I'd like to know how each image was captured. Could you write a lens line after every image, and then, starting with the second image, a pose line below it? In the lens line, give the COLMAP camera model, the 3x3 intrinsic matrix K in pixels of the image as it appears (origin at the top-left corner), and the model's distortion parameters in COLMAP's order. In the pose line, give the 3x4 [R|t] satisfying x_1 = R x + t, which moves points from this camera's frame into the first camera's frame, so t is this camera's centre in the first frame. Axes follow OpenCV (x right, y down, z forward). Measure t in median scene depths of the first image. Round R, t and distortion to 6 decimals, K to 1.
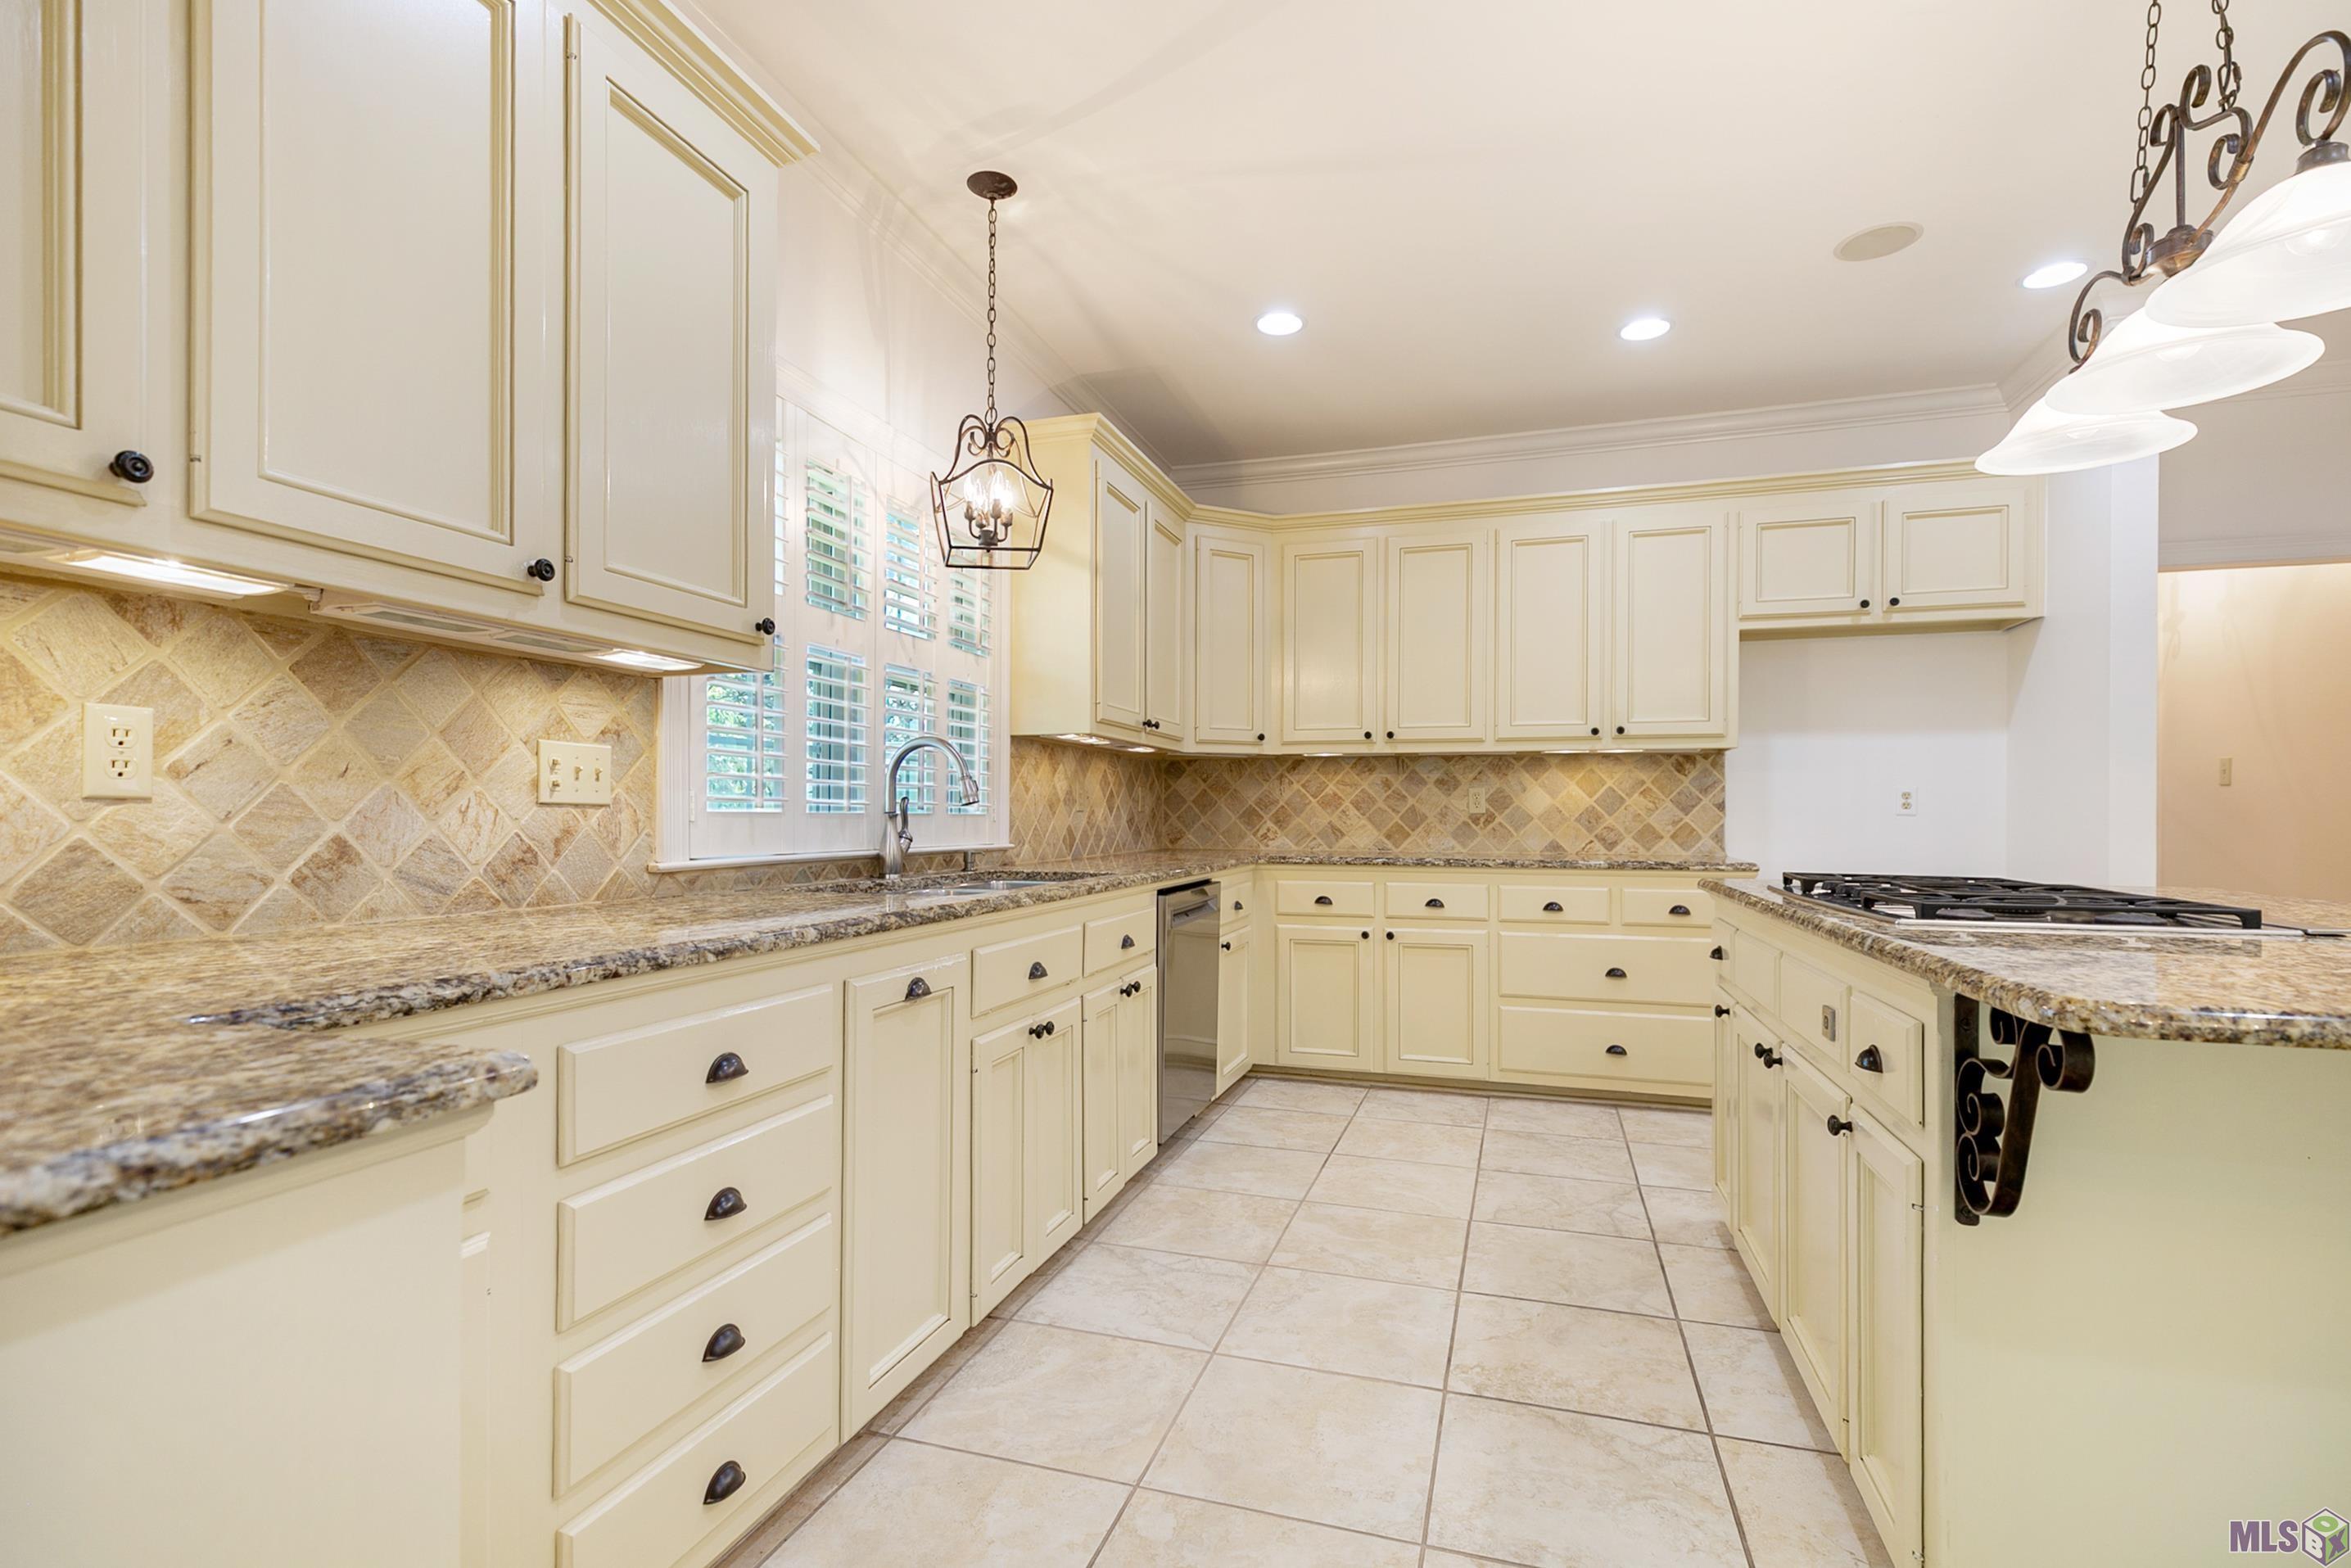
lens RADIAL K [[1087.6, 0, 1175.2], [0, 1087.6, 790.6], [0, 0, 1]] dist [0.009542, -0.000241]
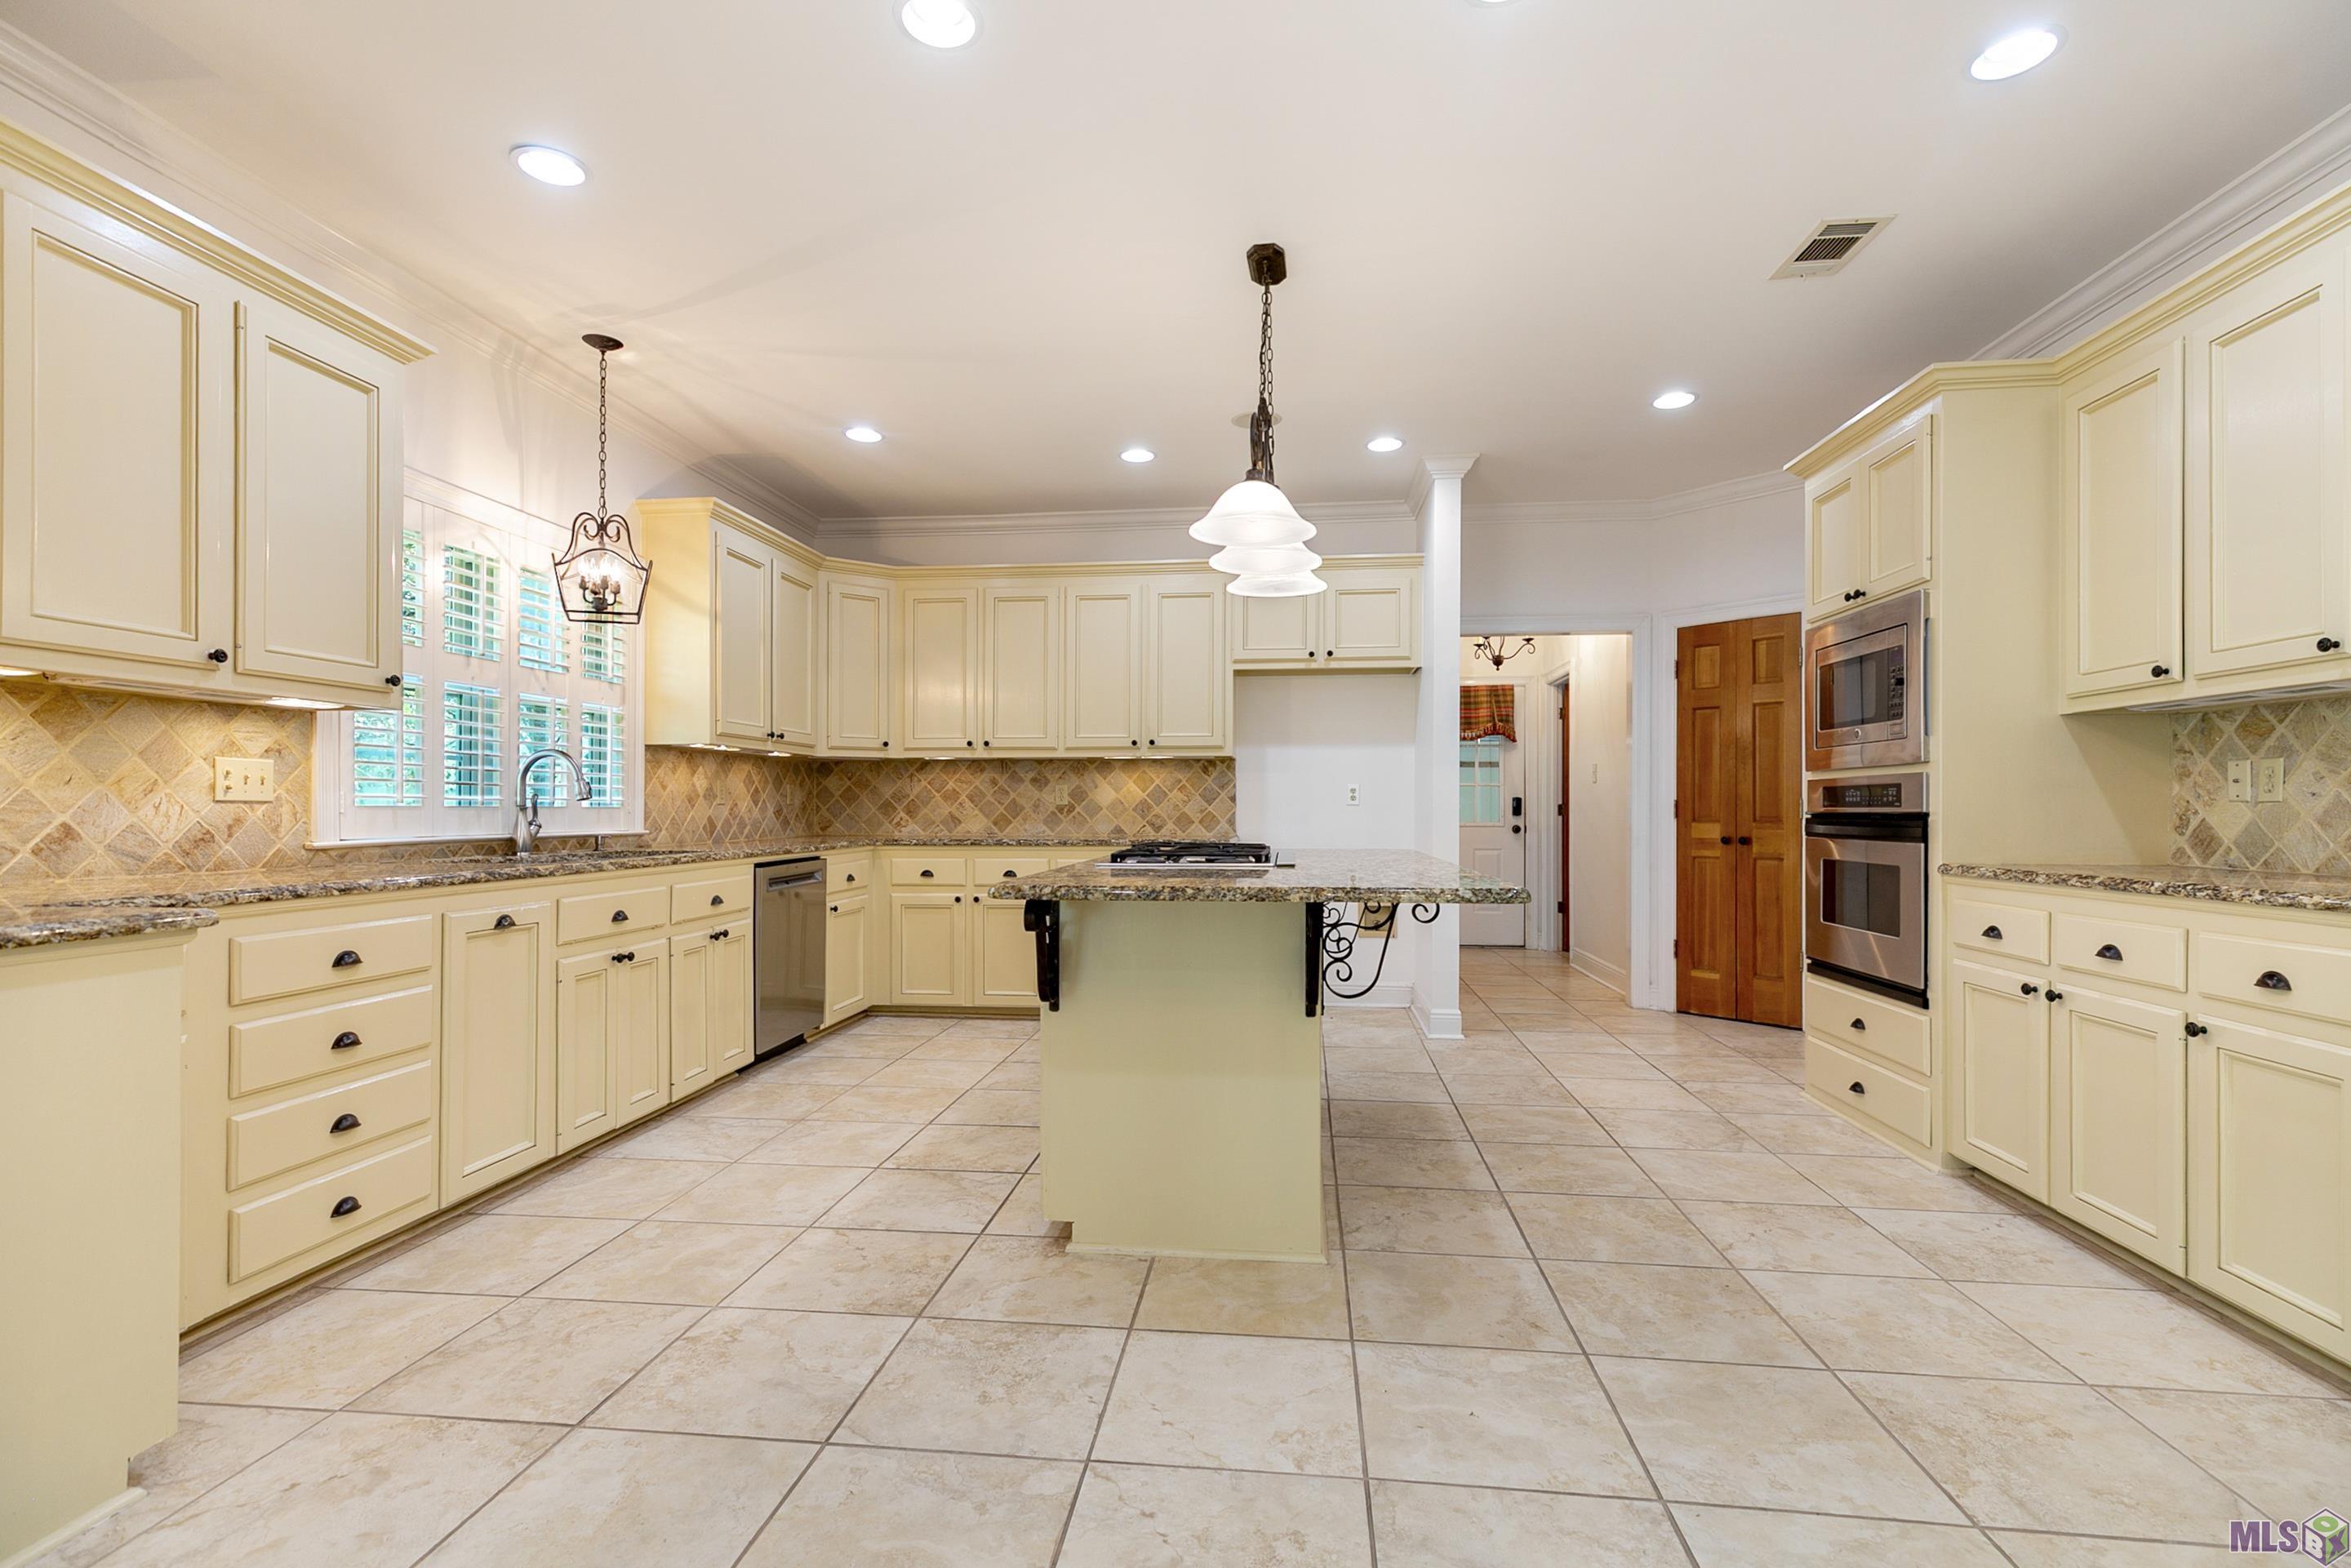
lens RADIAL K [[1085.7, 0, 1175.5], [0, 1085.7, 784.0], [0, 0, 1]] dist [0.010794, 0.000213]
pose [[0.980856, 0.000065, 0.194737, 0.266746], [-0.000326, 0.999999, 0.001304, -0.008878], [-0.194737, -0.001342, 0.980855, -0.467907]]
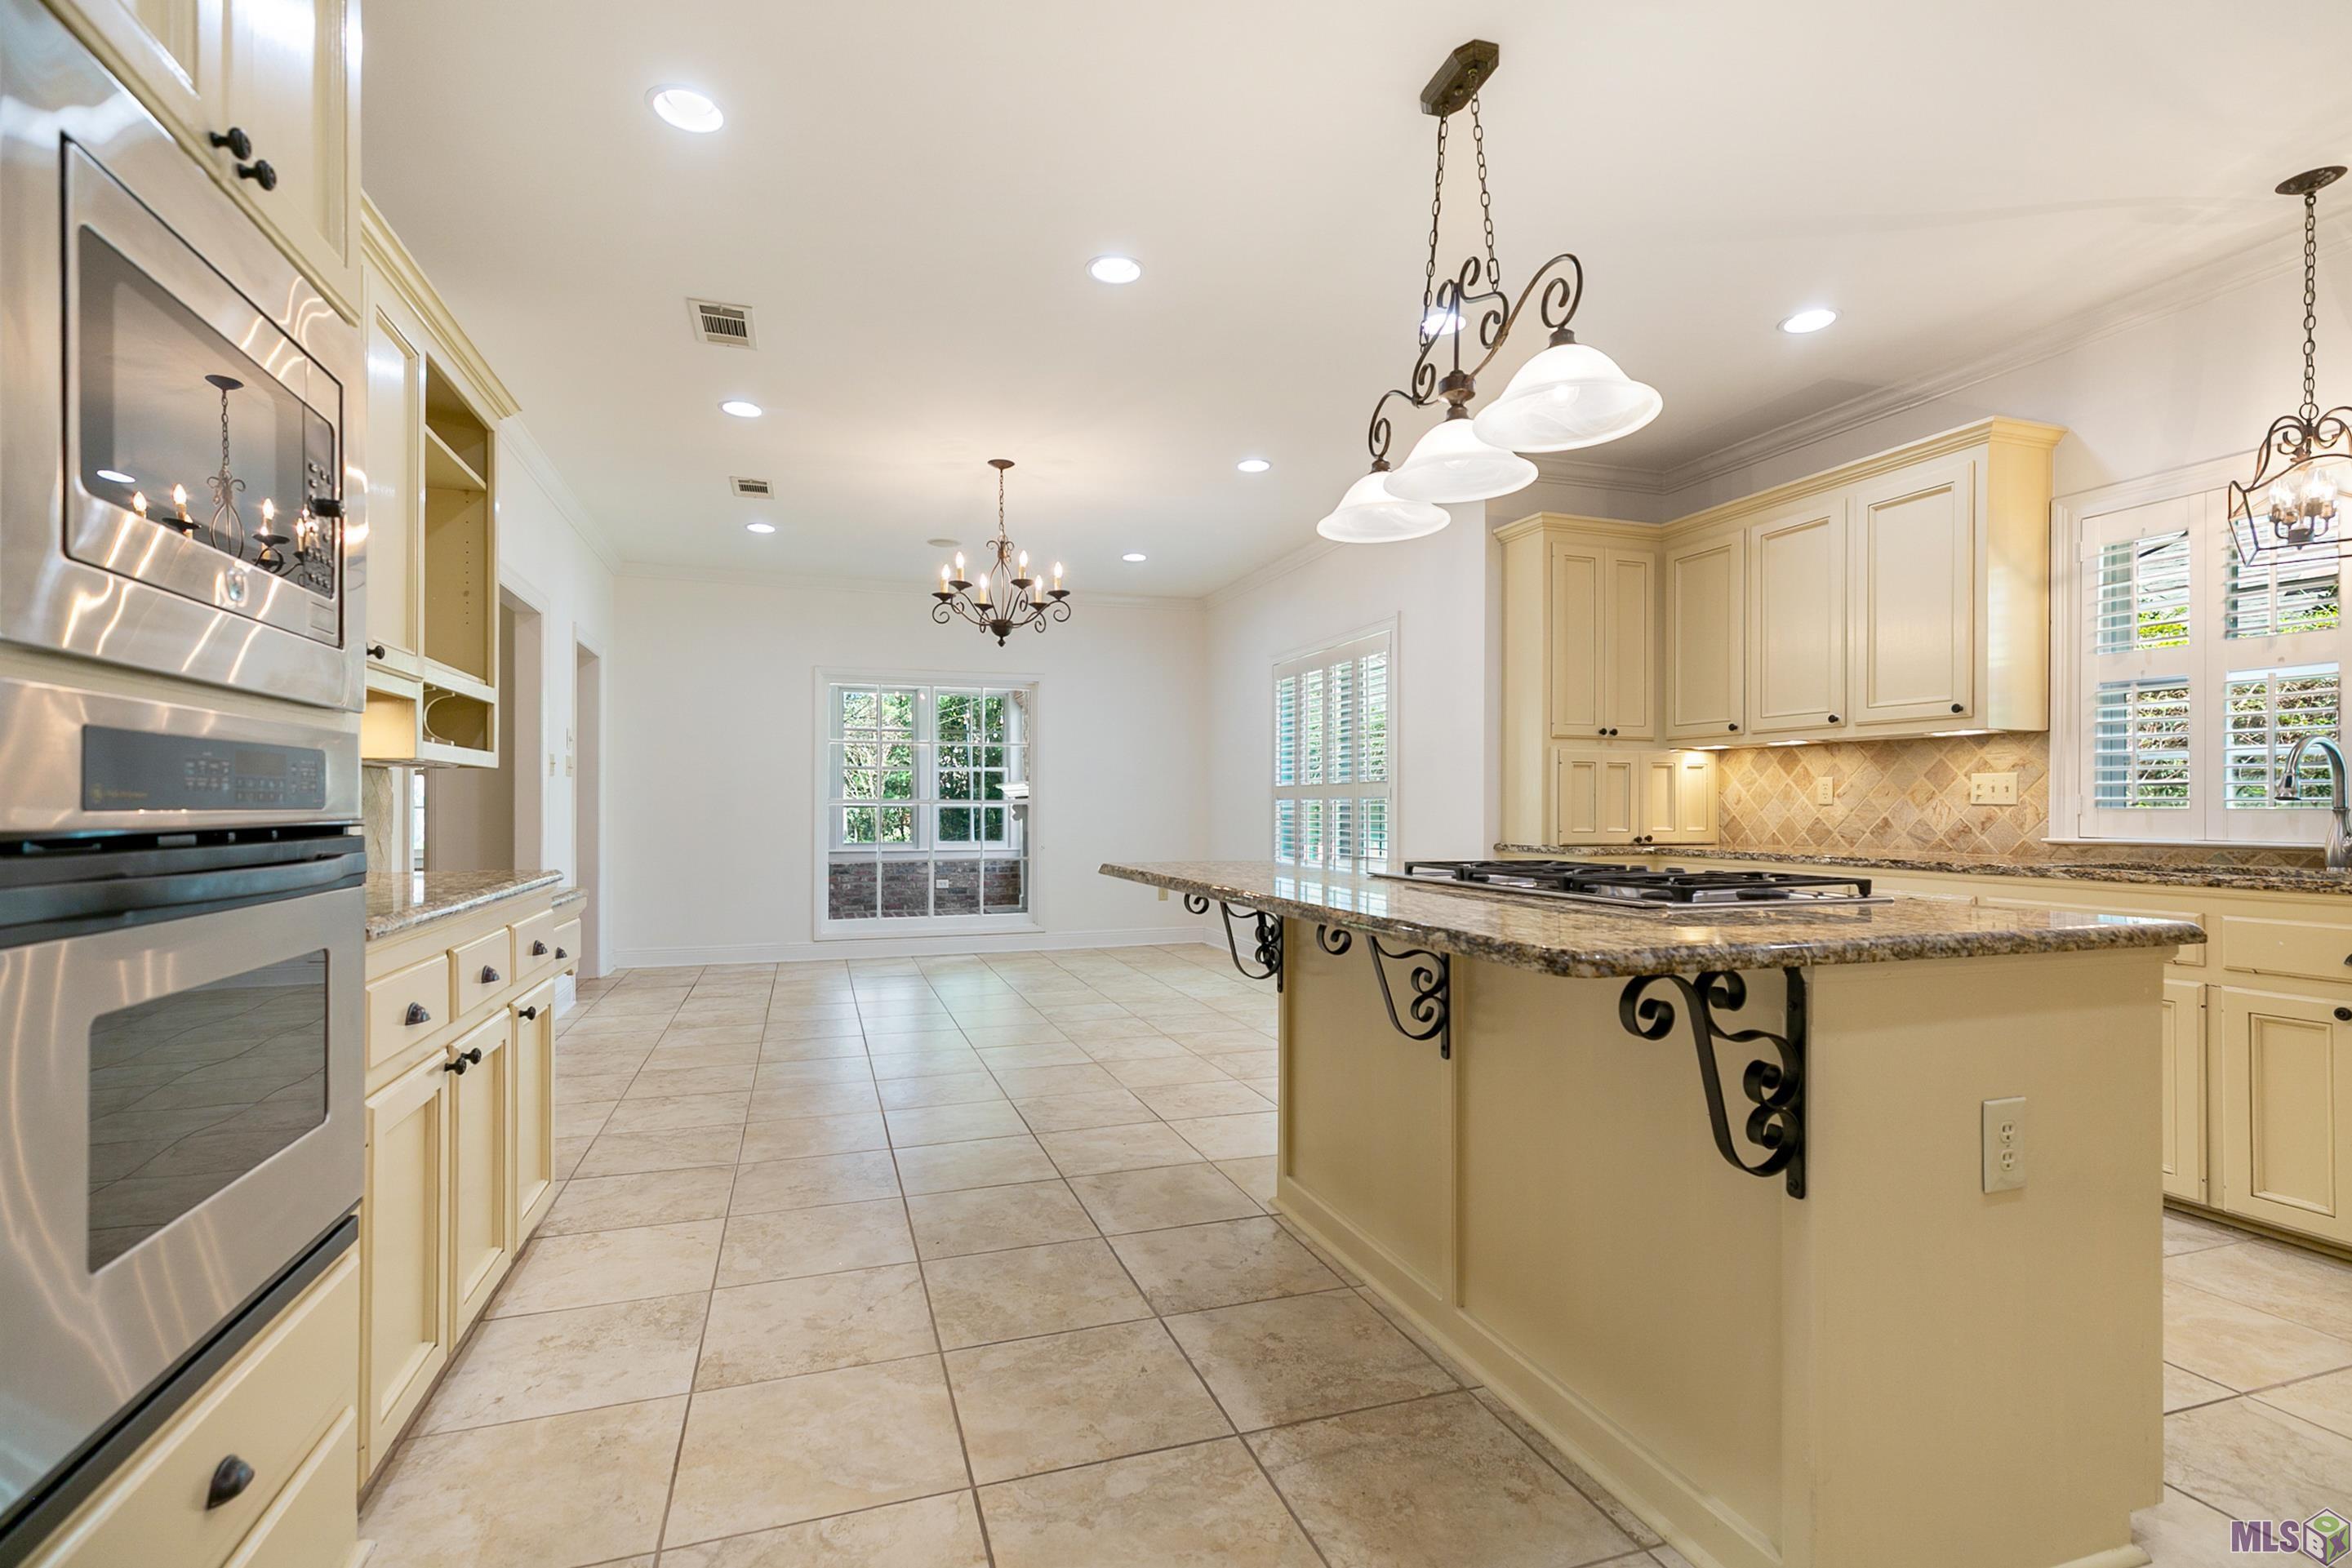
lens RADIAL K [[1088.0, 0, 1175.7], [0, 1088.0, 790.6], [0, 0, 1]] dist [0.009542, -0.000241]
pose [[-0.805963, -0.014283, -0.591794, 1.274936], [0.009247, 0.999283, -0.036712, 0.032791], [0.591894, -0.035061, -0.805253, 1.213277]]
